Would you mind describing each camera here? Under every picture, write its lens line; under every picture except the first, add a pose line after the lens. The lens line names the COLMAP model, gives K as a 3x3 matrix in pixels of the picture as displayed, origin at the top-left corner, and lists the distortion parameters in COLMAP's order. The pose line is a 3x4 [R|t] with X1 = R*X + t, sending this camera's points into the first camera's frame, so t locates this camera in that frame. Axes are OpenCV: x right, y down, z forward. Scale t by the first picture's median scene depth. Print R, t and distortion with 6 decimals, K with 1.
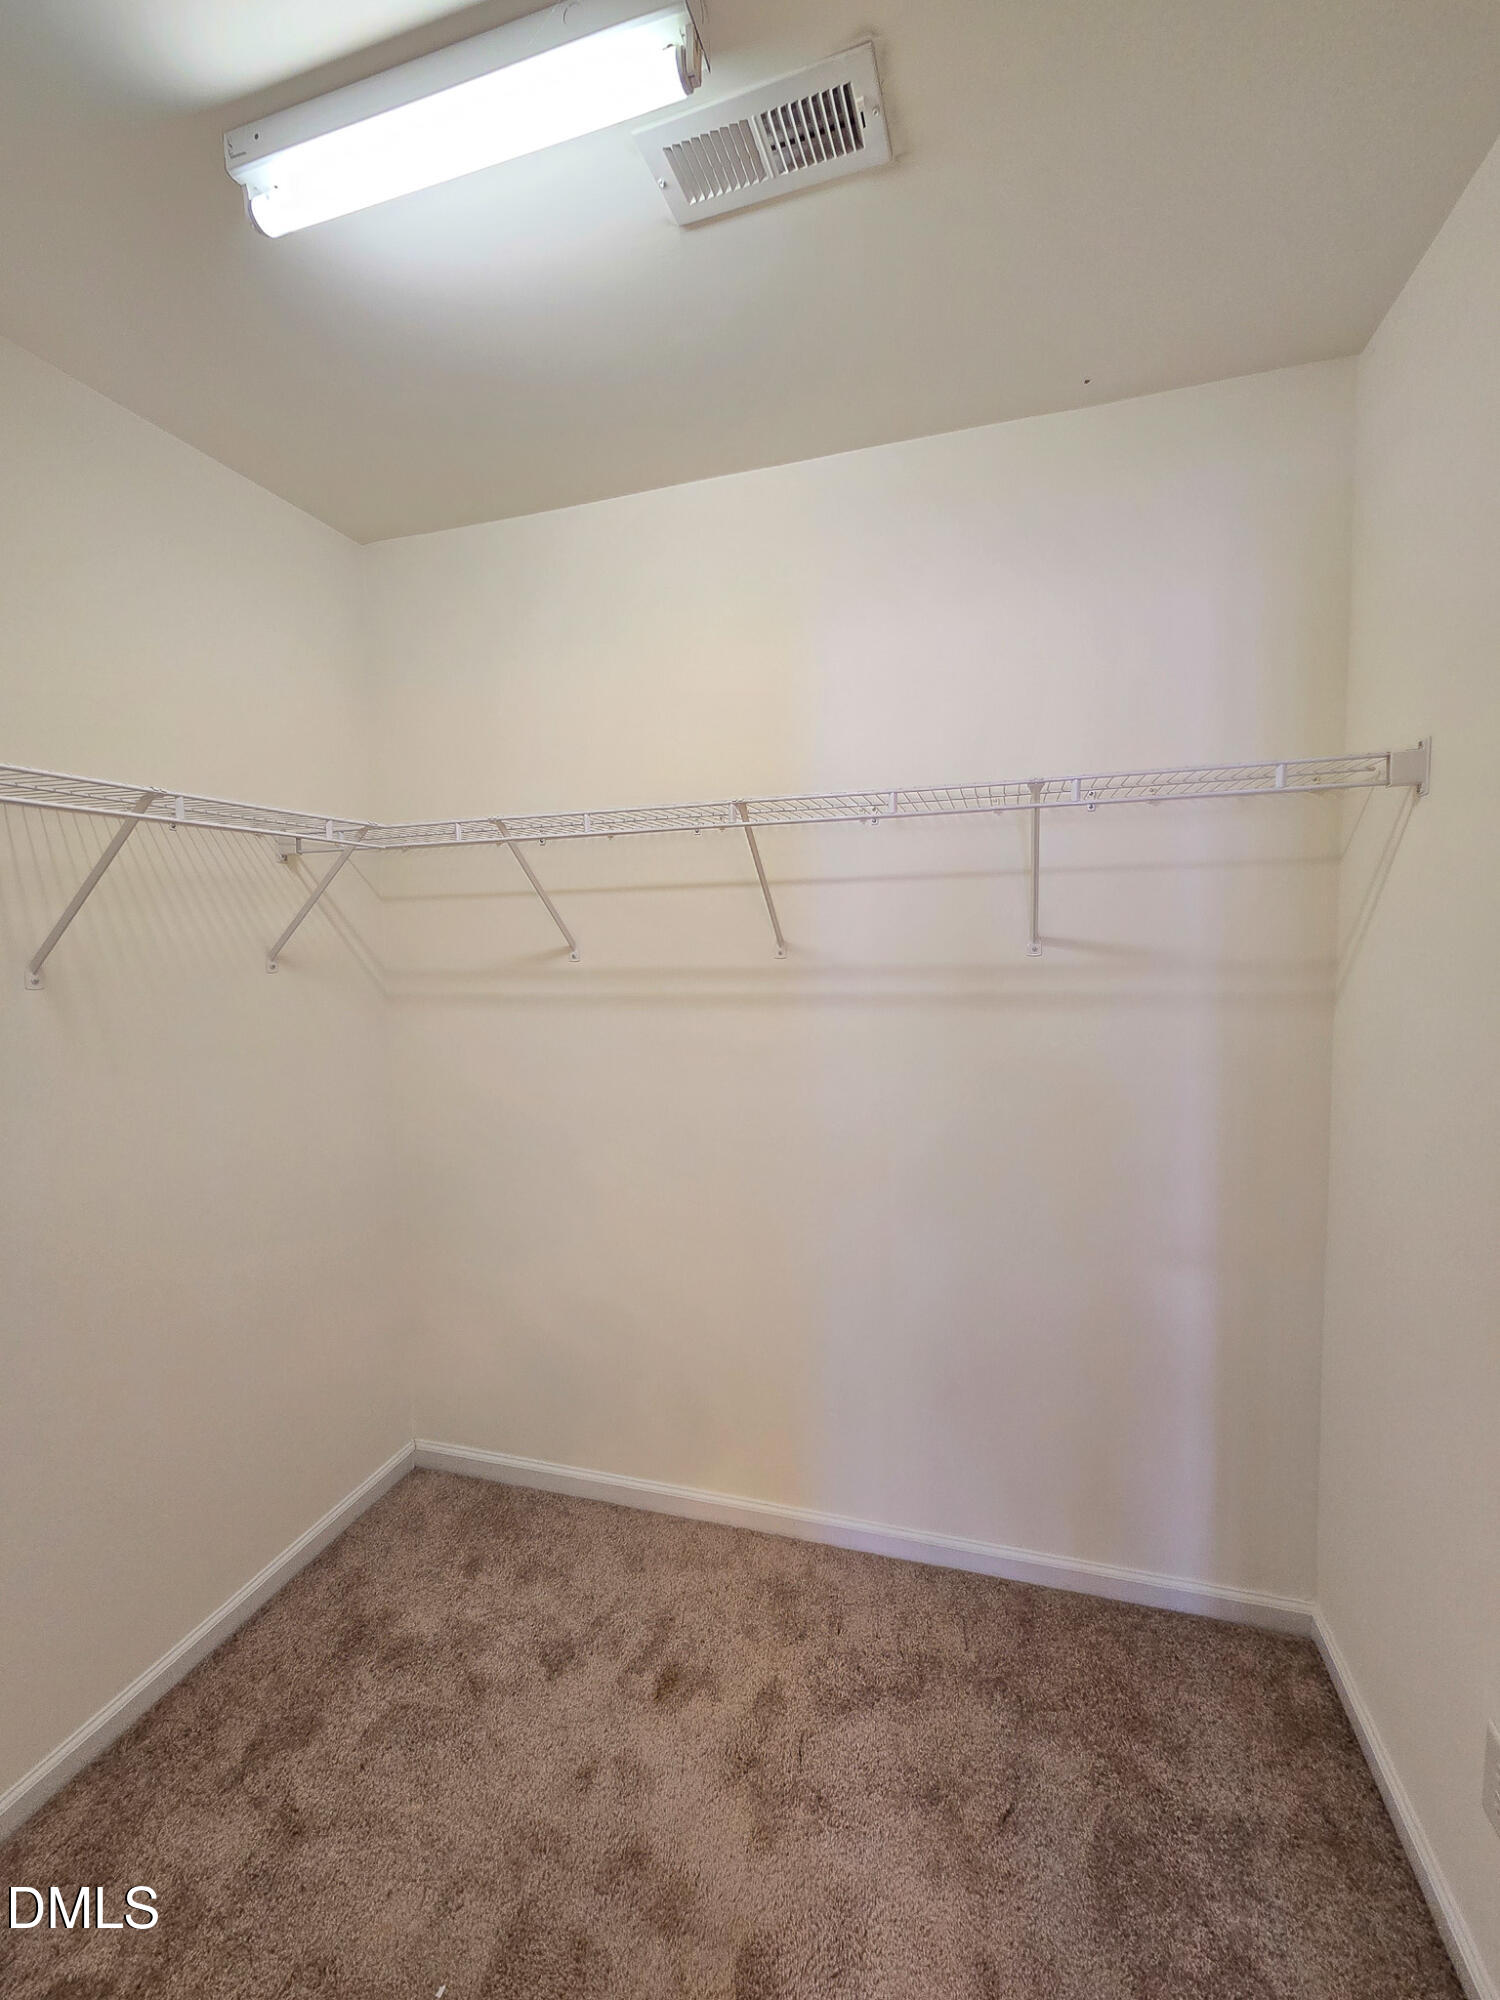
lens RADIAL K [[817.7, 0, 761.2], [0, 817.7, 994.1], [0, 0, 1]] dist [-0.001502, -0.000911]
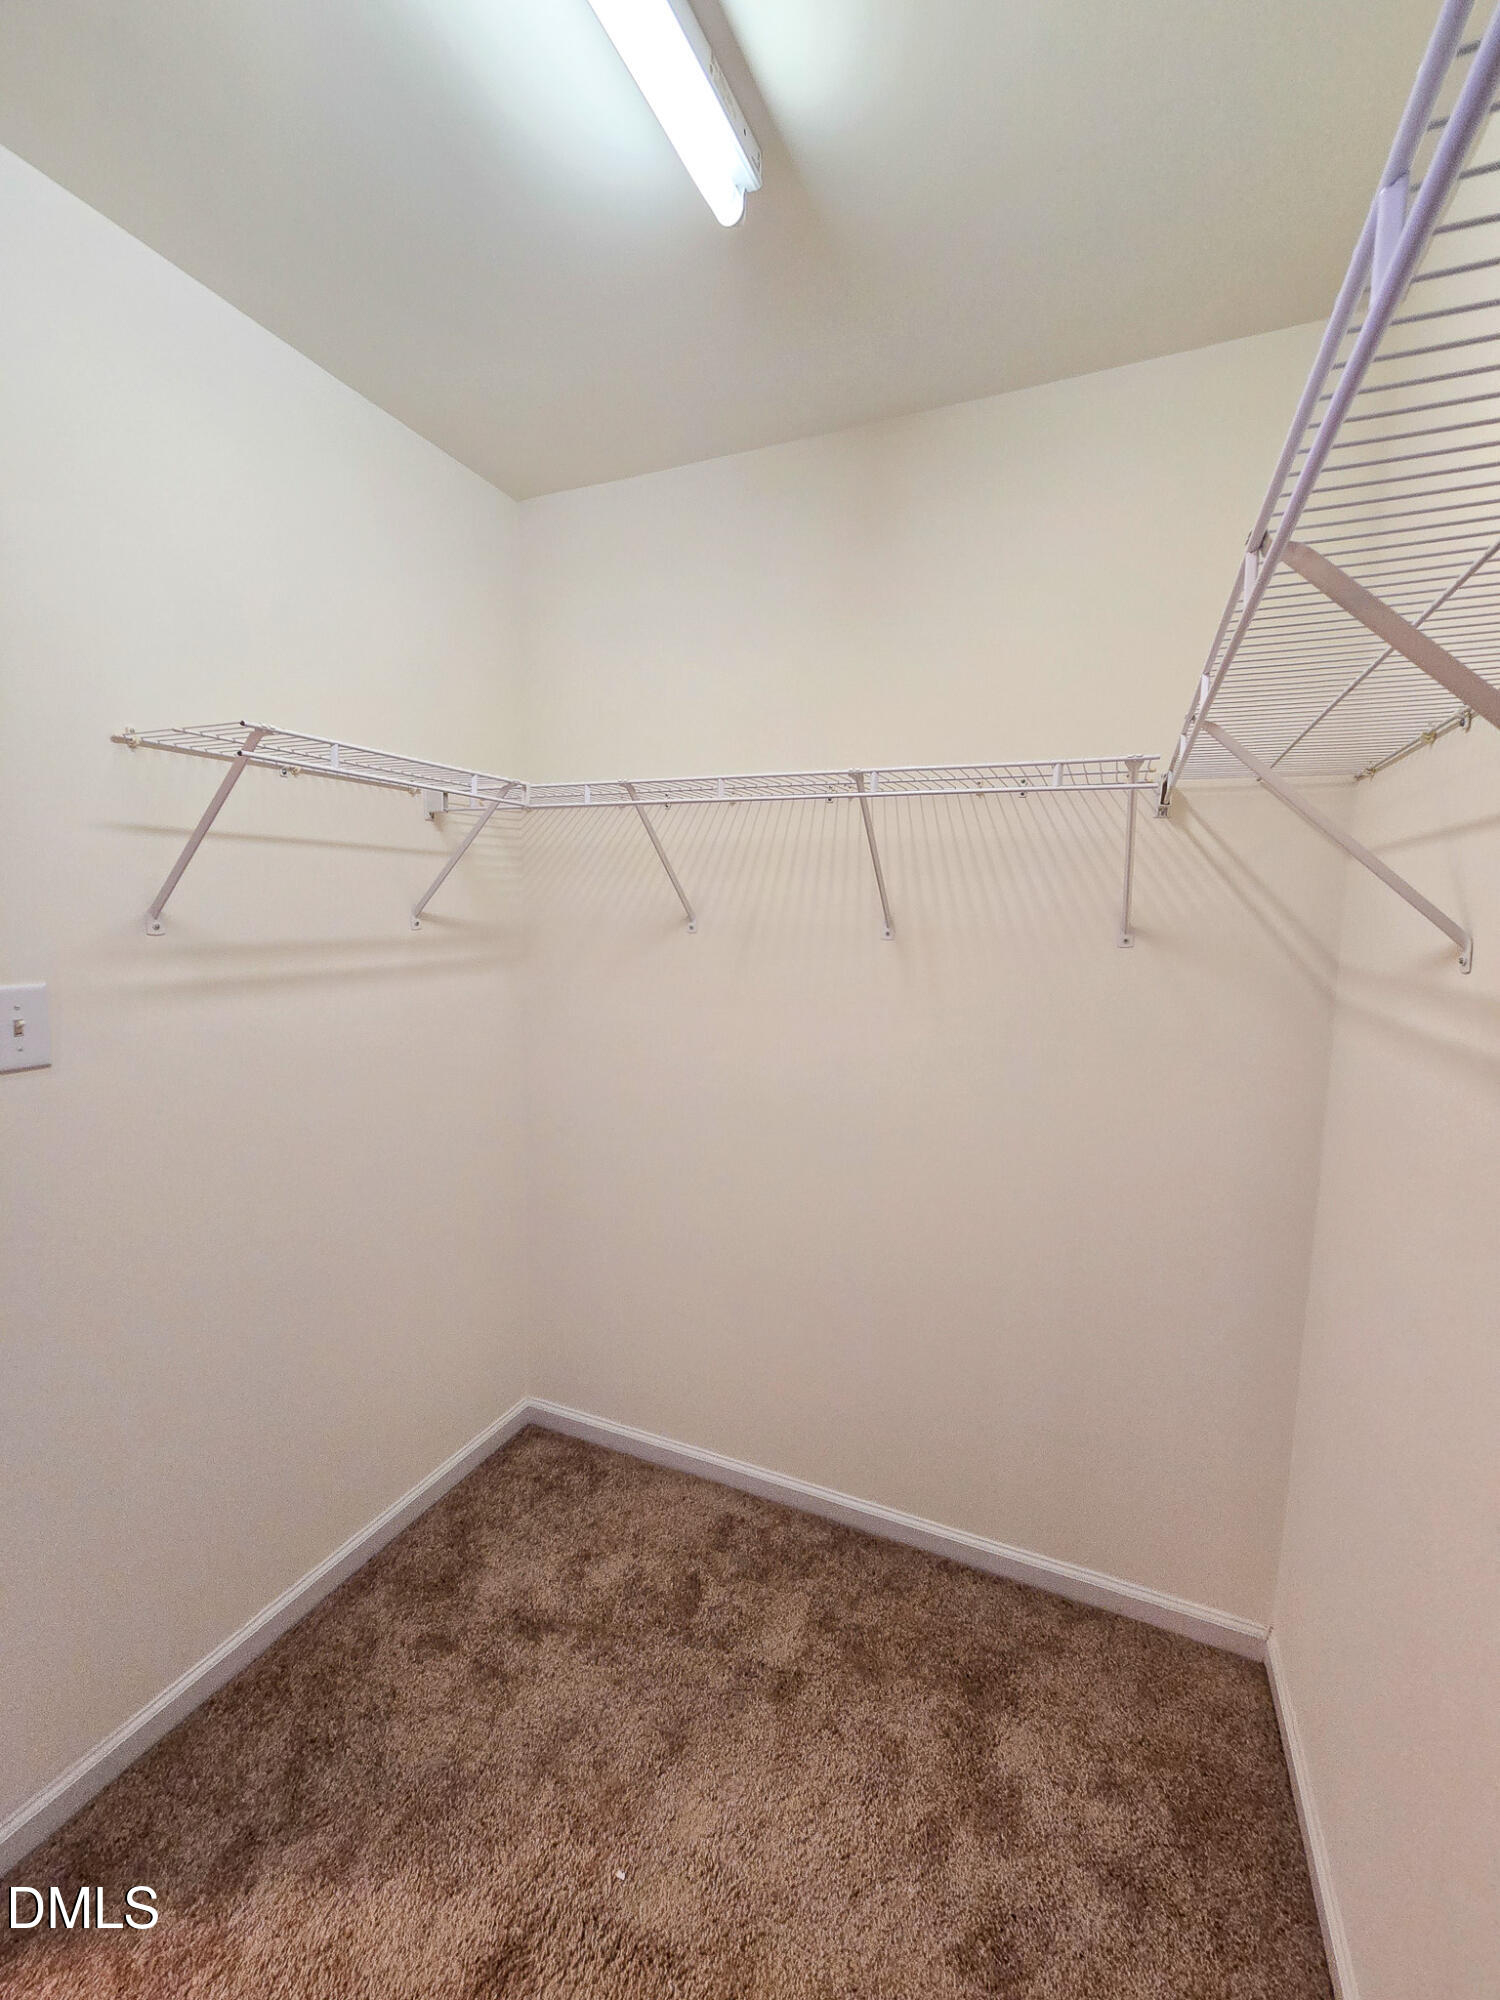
lens RADIAL K [[817.7, 0, 761.2], [0, 817.7, 994.1], [0, 0, 1]] dist [-0.001502, -0.000911]
pose [[-0.119932, 0.135414, -0.983504, 0.333591], [-0.092311, 0.984841, 0.146855, -0.077239], [0.988481, 0.108401, -0.105614, 0.782729]]
